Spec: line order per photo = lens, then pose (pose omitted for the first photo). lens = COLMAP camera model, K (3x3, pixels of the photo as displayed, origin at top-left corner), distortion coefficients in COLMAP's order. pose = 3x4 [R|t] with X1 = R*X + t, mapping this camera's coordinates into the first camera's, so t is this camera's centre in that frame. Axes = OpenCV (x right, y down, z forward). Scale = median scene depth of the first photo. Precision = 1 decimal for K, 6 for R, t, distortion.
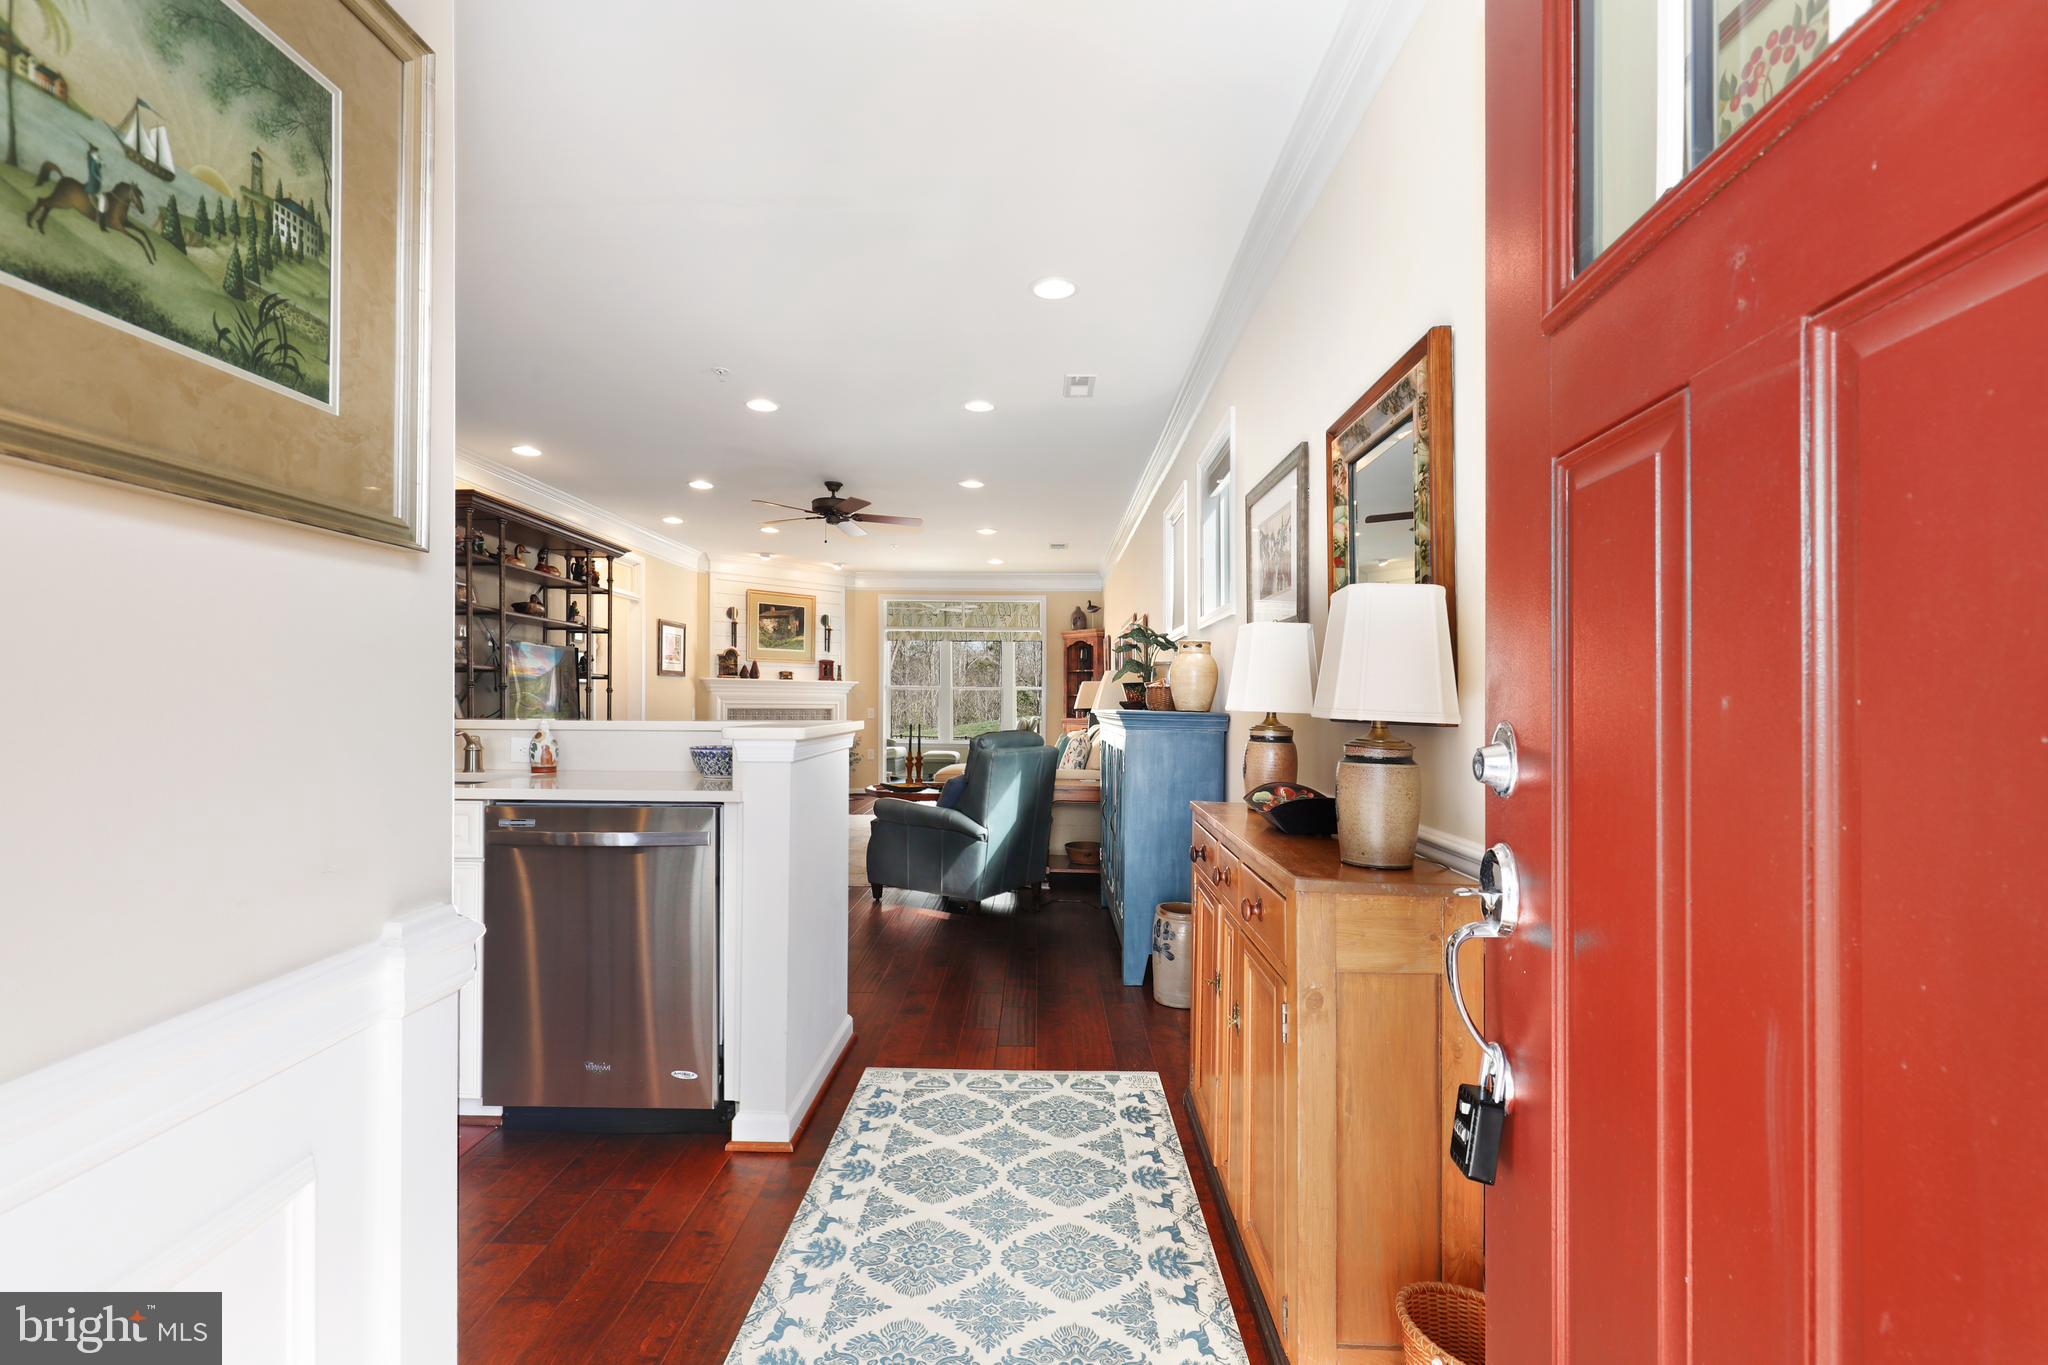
lens RADIAL K [[938.2, 0, 1017.0], [0, 938.2, 689.3], [0, 0, 1]] dist [0.000787, 0.000106]
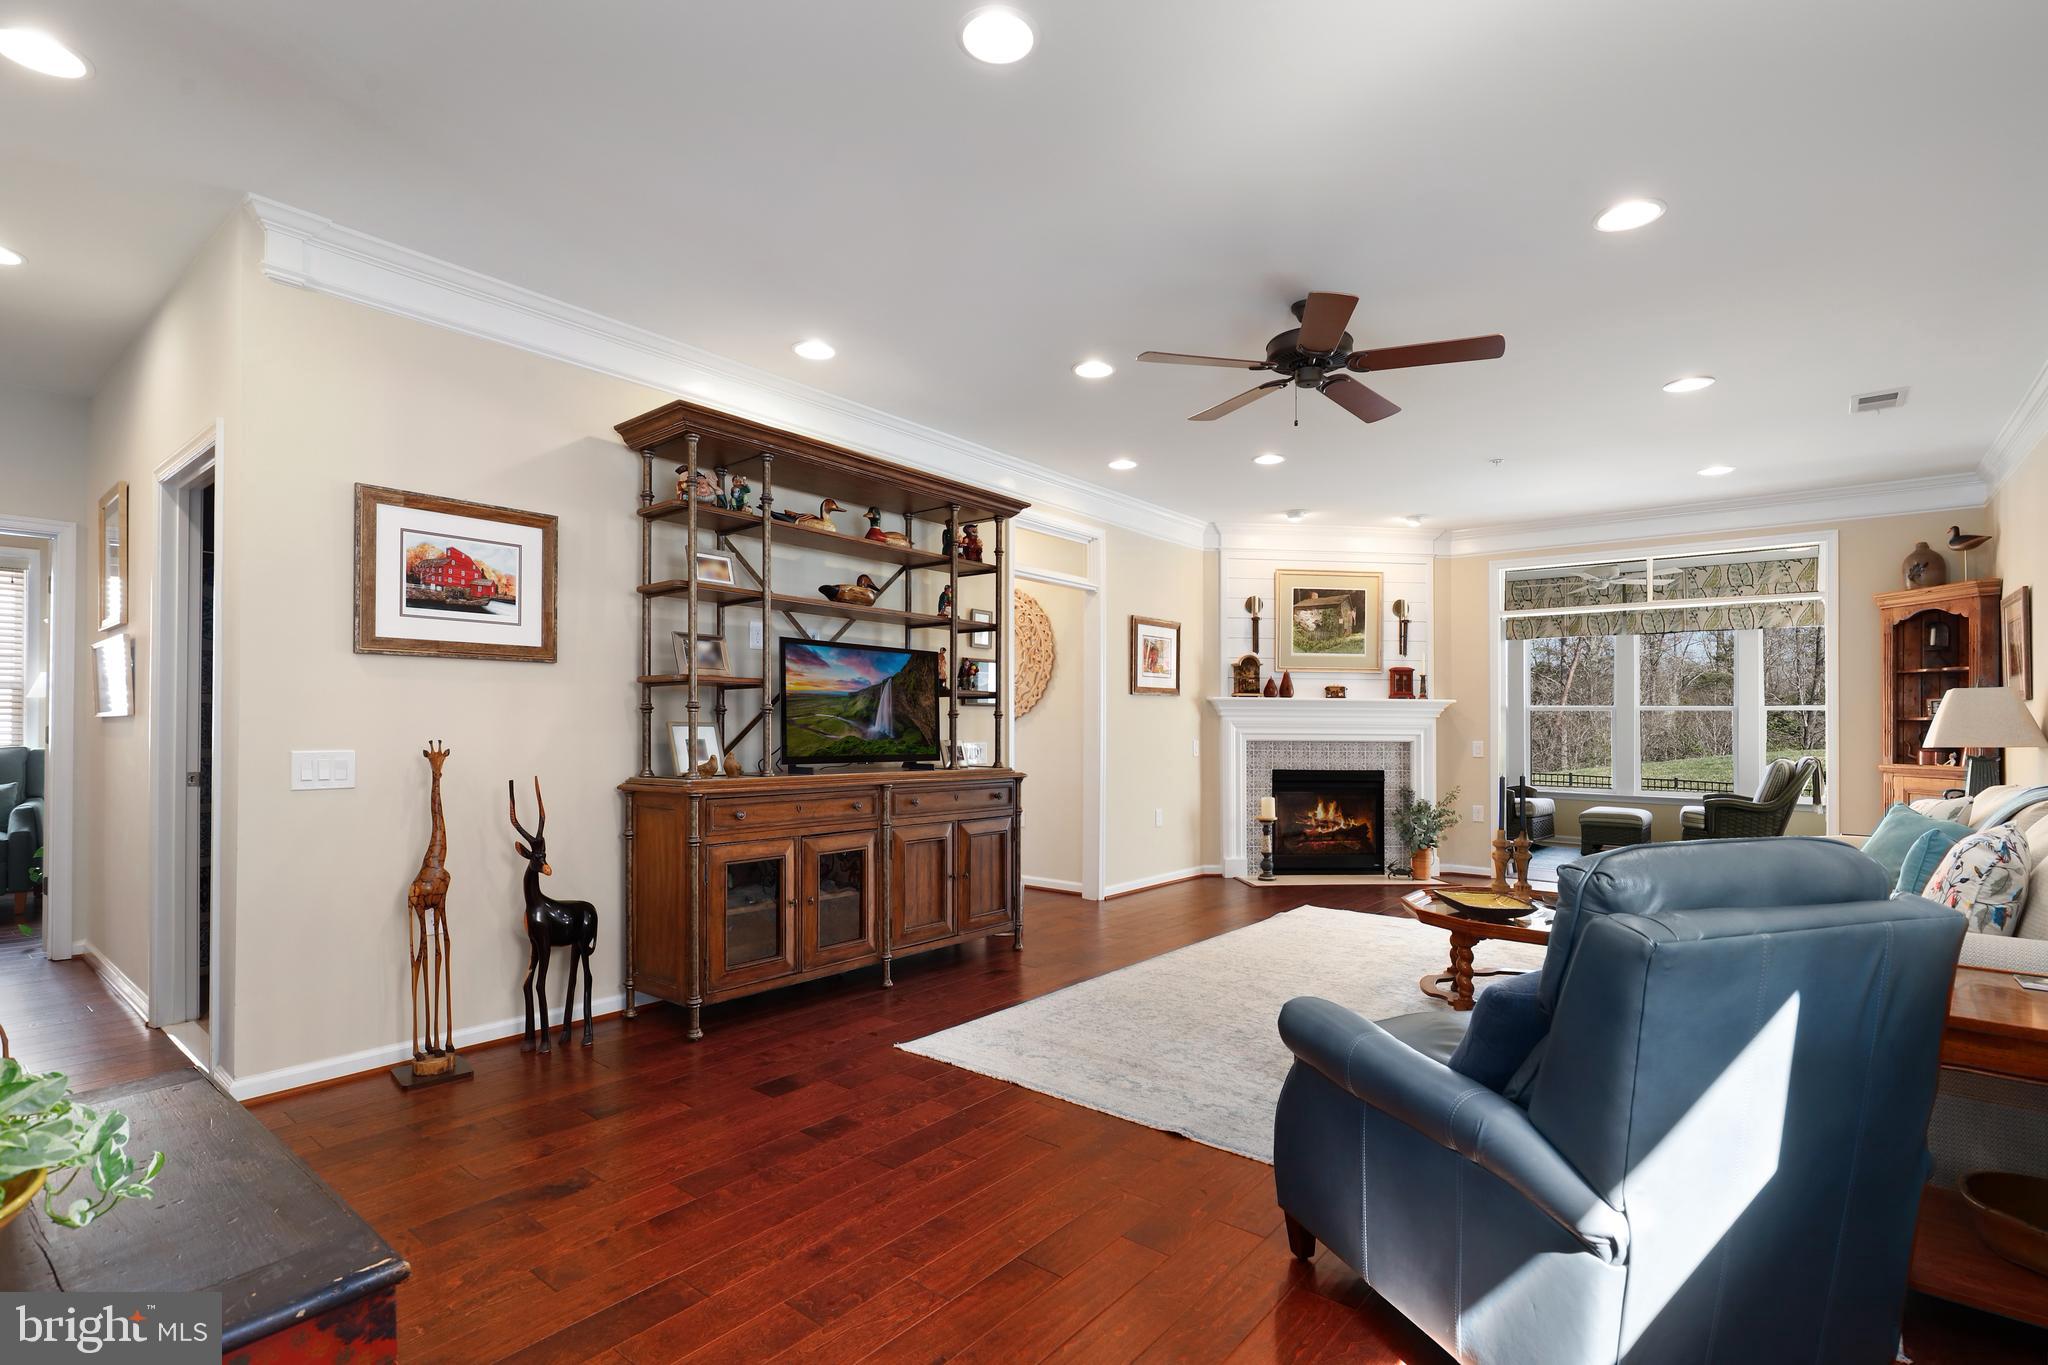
lens RADIAL K [[951.9, 0, 1015.2], [0, 951.9, 725.9], [0, 0, 1]] dist [-0.001193, 0.000590]
pose [[0.784503, -0.000588, -0.620124, -0.000479], [0.007424, 0.999937, 0.008444, 0.003261], [0.620080, -0.011228, 0.784458, 0.462509]]
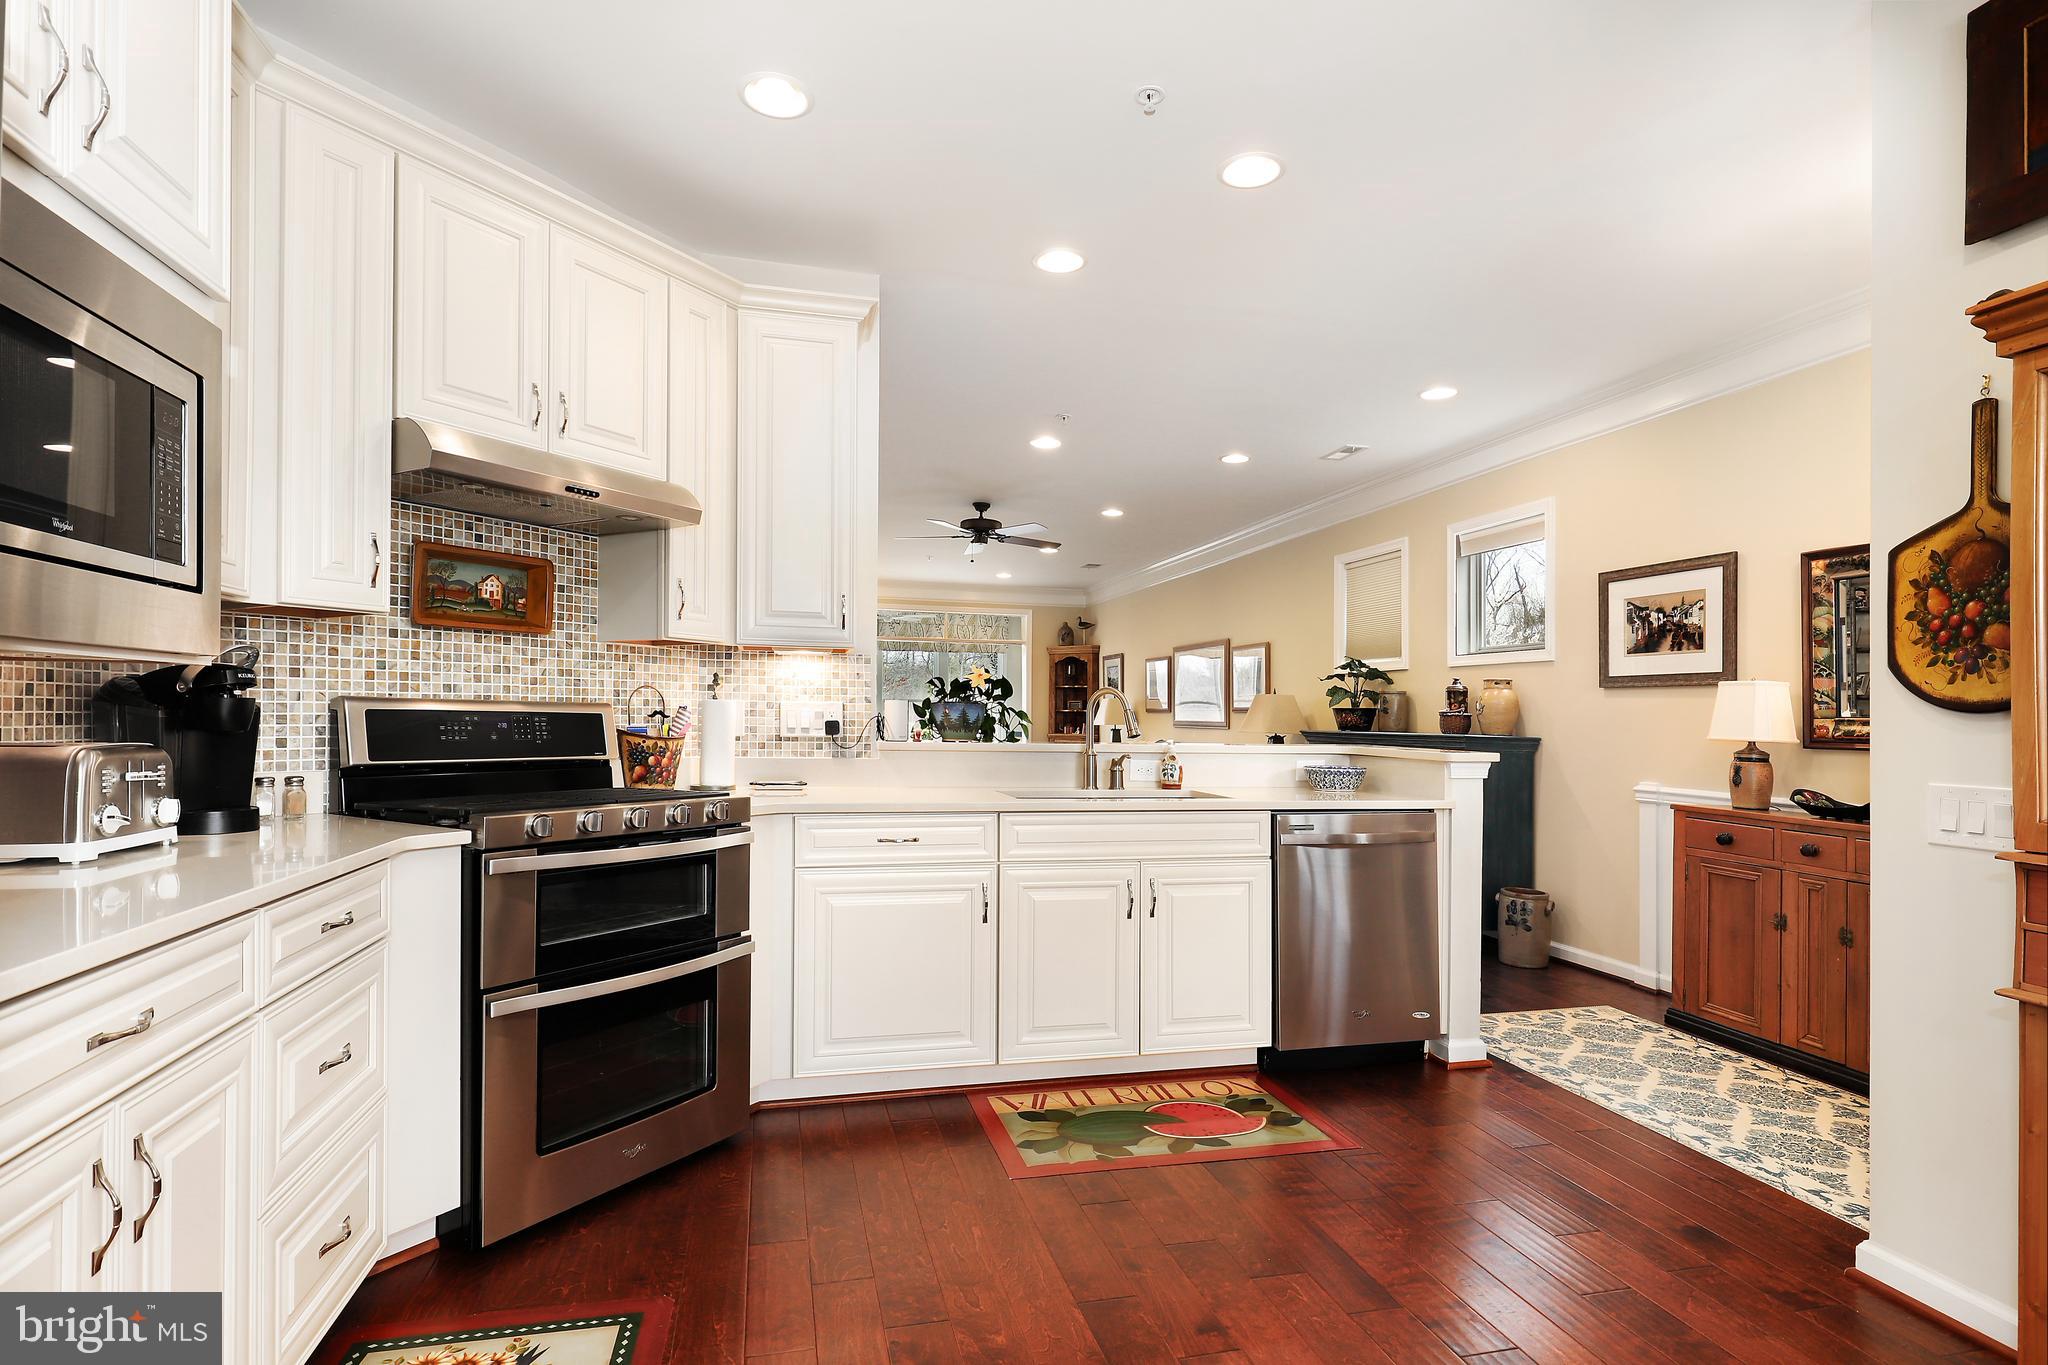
lens RADIAL K [[1021.8, 0, 1014.5], [0, 1021.8, 714.0], [0, 0, 1]] dist [-0.017776, -0.000297]
pose [[0.968926, 0.009255, 0.247178, -0.400544], [-0.013240, 0.999808, 0.014465, -0.008128], [-0.246997, -0.017288, 0.968862, -0.074846]]
